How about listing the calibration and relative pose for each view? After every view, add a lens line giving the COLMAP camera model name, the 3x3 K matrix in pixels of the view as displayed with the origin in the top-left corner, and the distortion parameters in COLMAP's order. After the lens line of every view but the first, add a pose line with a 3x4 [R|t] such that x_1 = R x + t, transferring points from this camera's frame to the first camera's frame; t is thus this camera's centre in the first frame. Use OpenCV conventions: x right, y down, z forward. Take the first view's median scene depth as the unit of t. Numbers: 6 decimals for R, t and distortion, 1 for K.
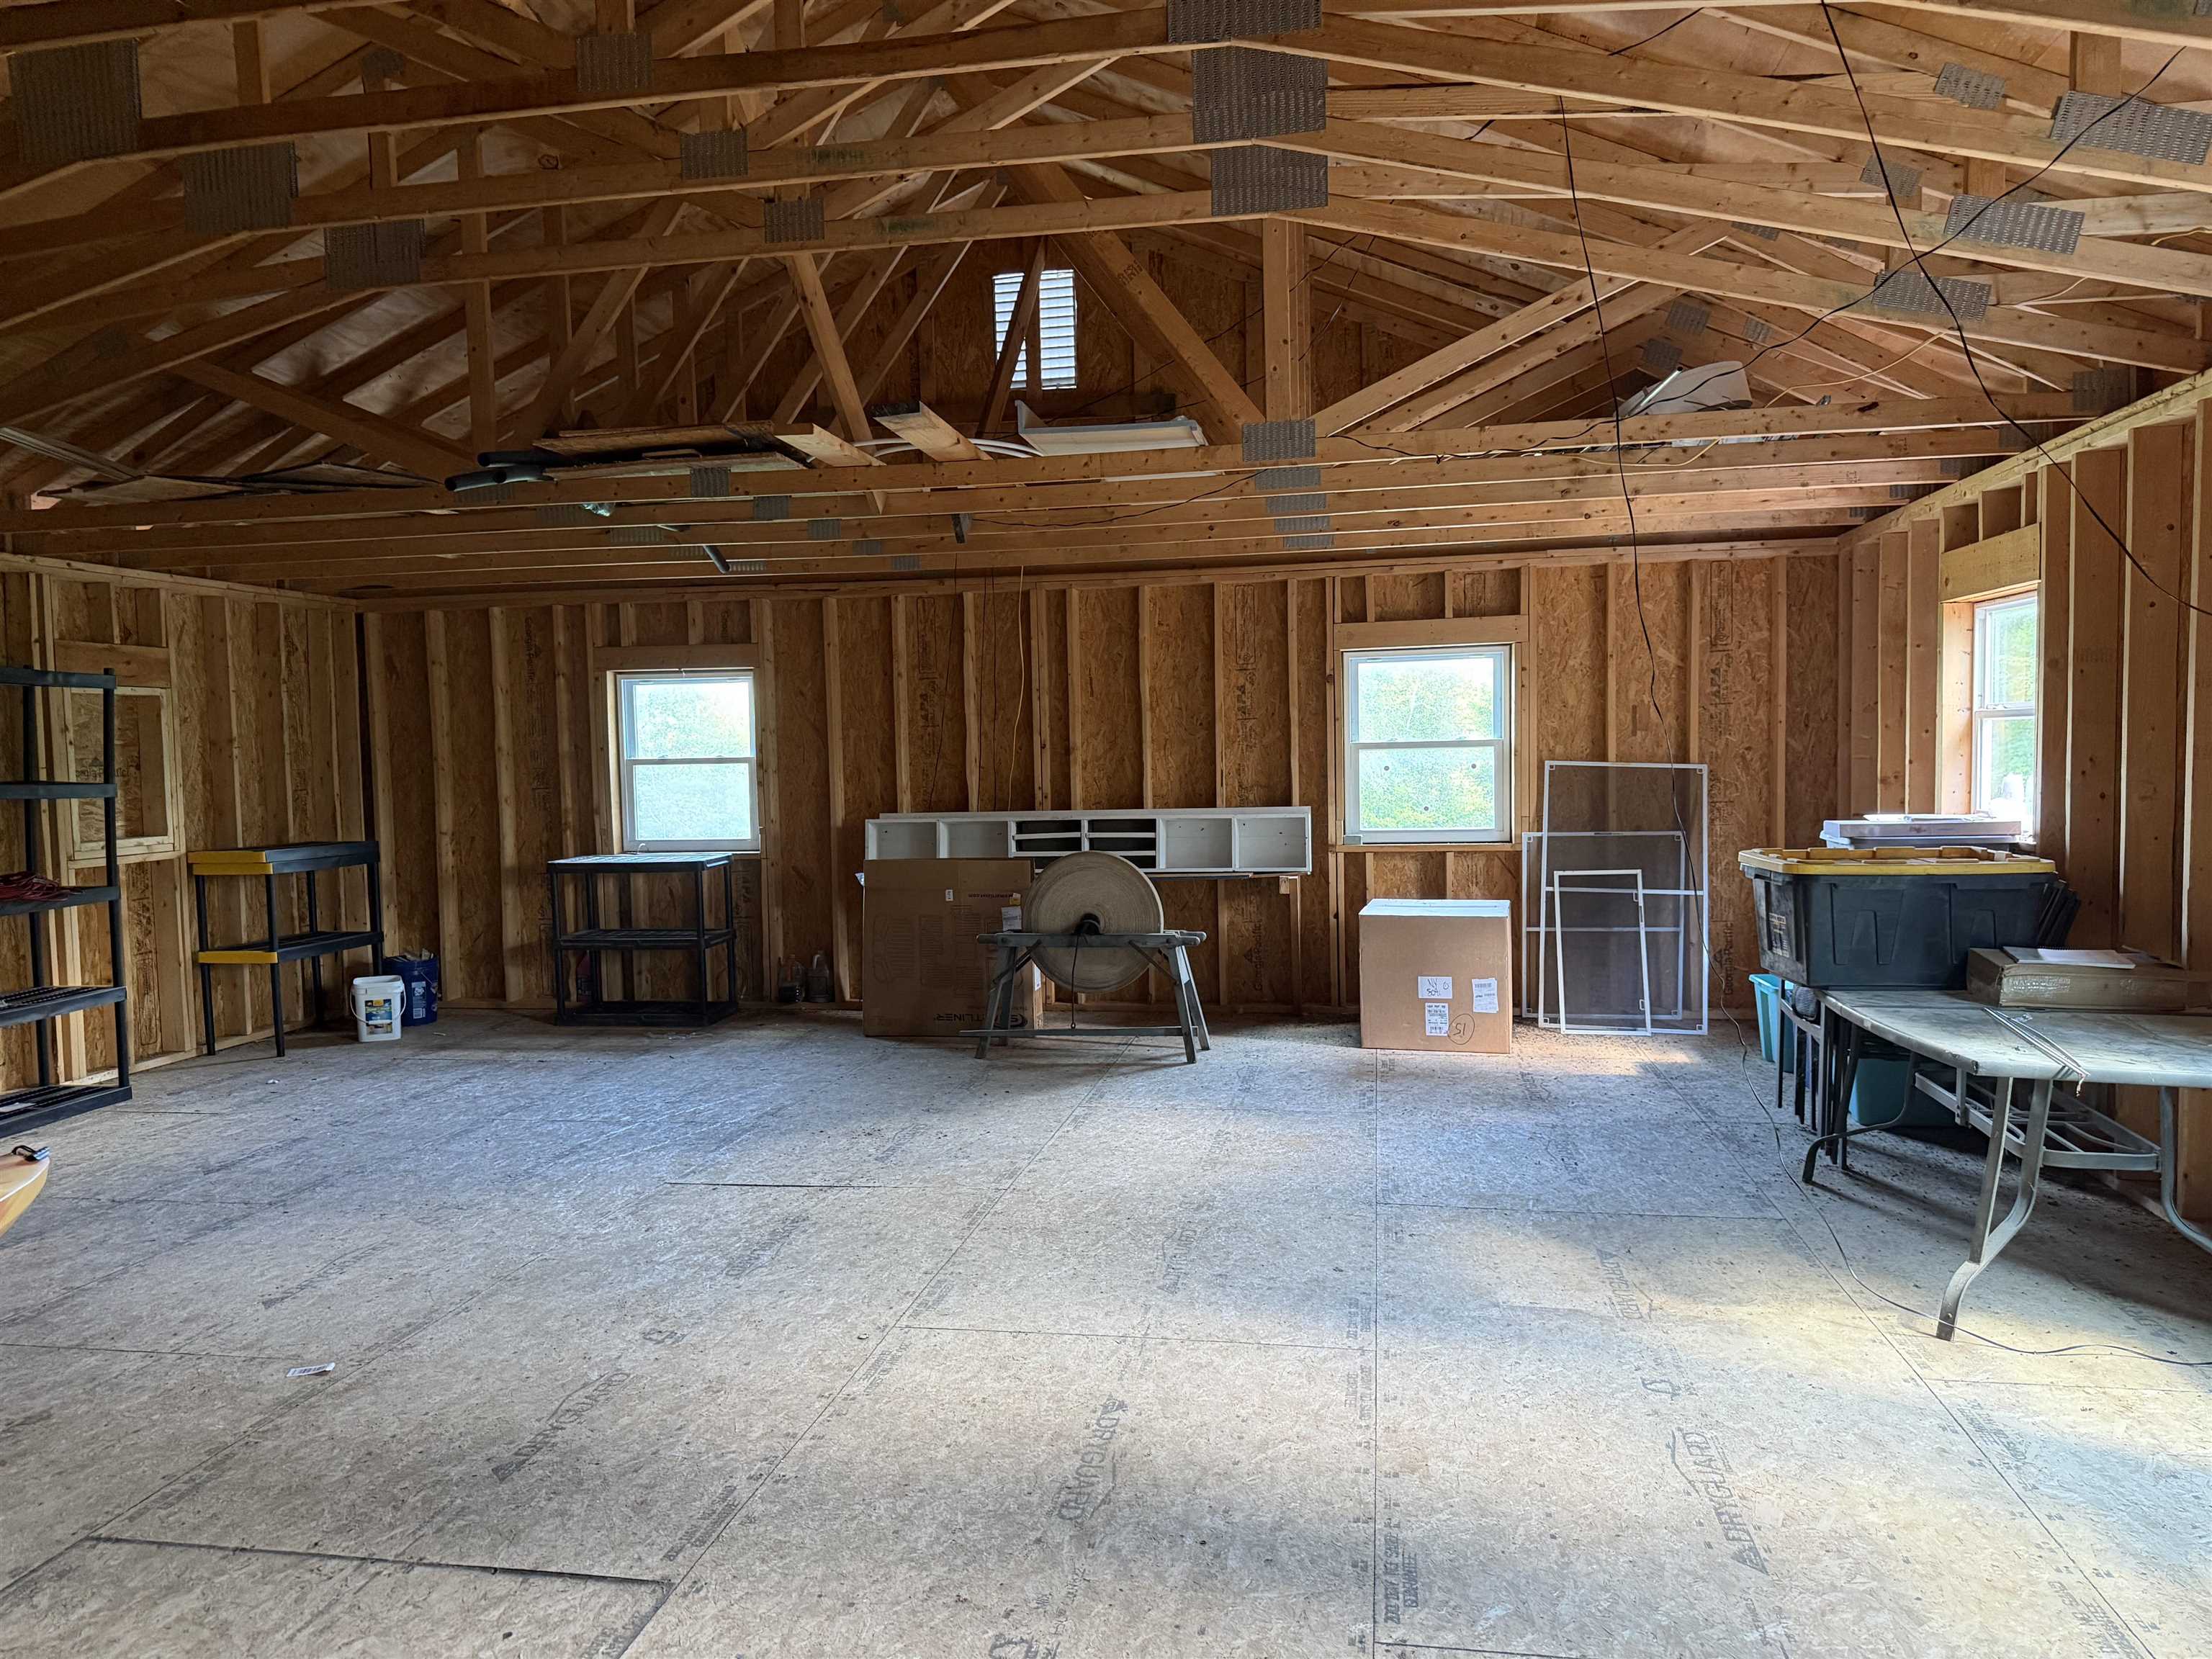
lens RADIAL K [[1553.4, 0, 1095.8], [0, 1553.4, 825.7], [0, 0, 1]] dist [0.038234, -0.049648]
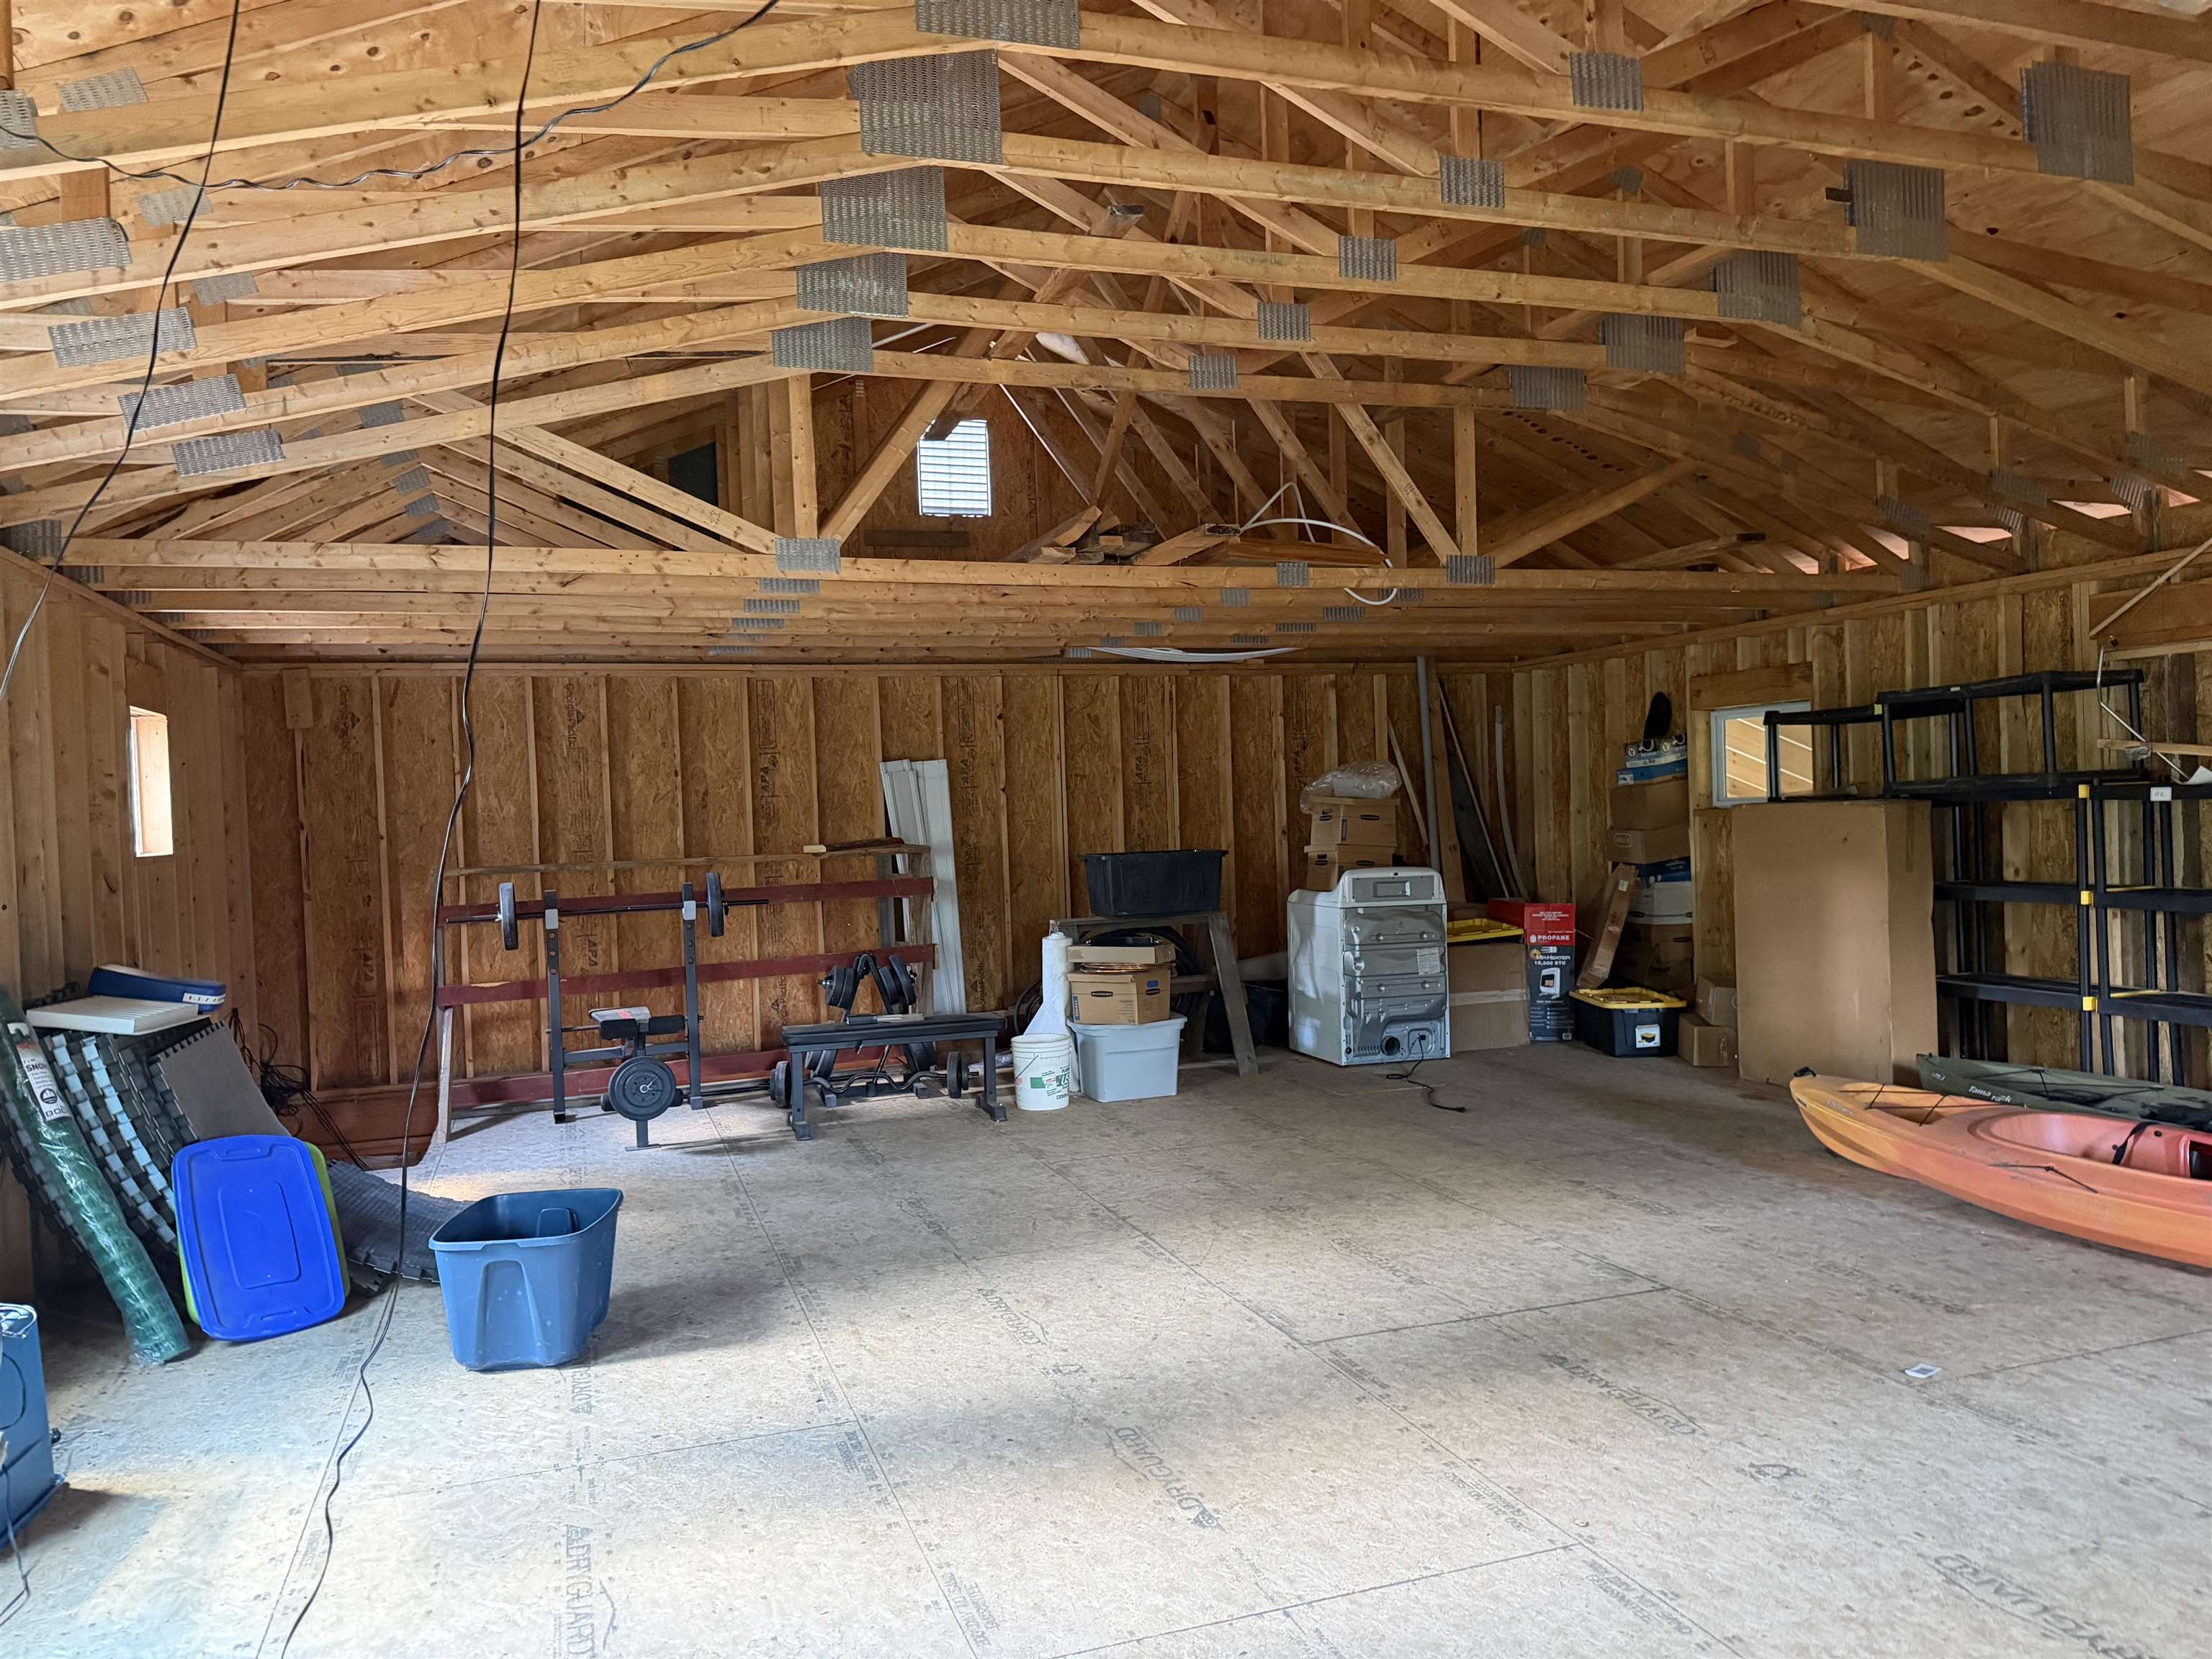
lens RADIAL K [[1553.4, 0, 1100.2], [0, 1553.4, 826.8], [0, 0, 1]] dist [0.038234, -0.049648]
pose [[-0.869423, 0.060746, -0.490319, 0.329551], [0.030456, 0.997115, 0.069530, -0.071210], [0.493128, 0.045518, -0.868765, 1.165138]]
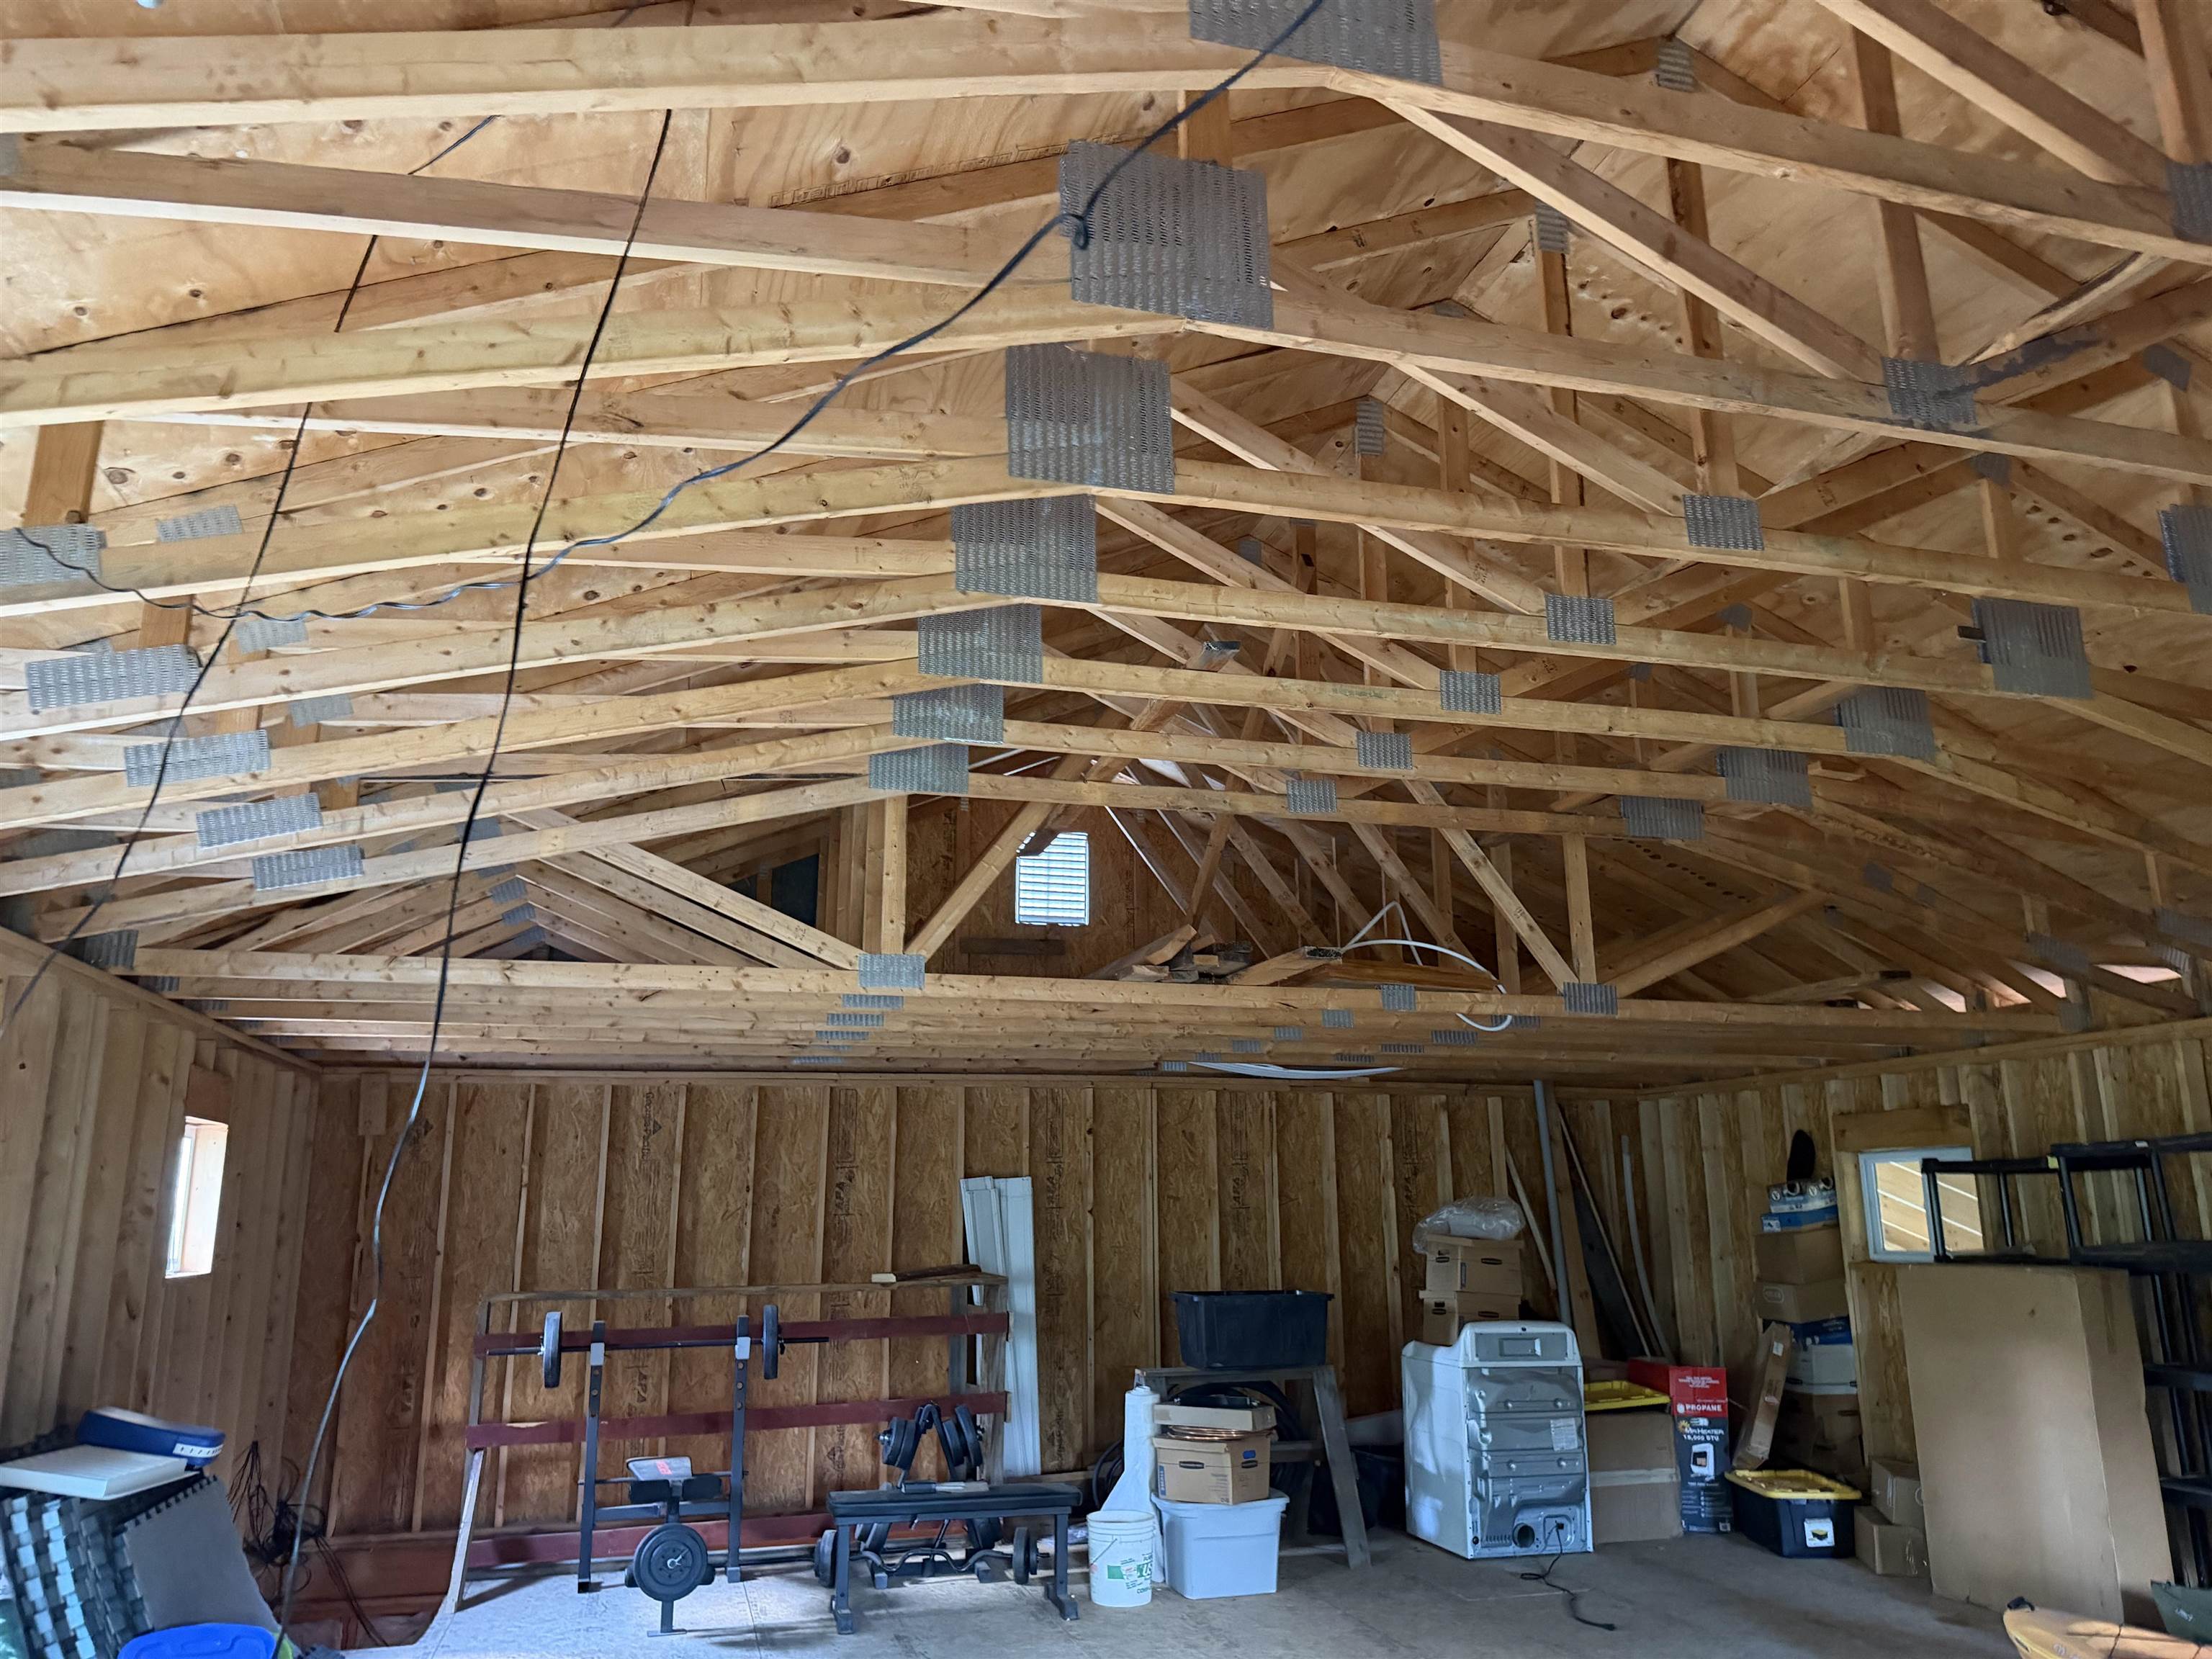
lens RADIAL K [[1553.4, 0, 1105.8], [0, 1553.4, 833.9], [0, 0, 1]] dist [0.038234, -0.049648]
pose [[-0.897920, -0.075527, -0.433630, 0.290601], [0.004842, 0.983414, -0.181311, -0.094665], [0.440132, -0.164903, -0.882661, 1.111052]]
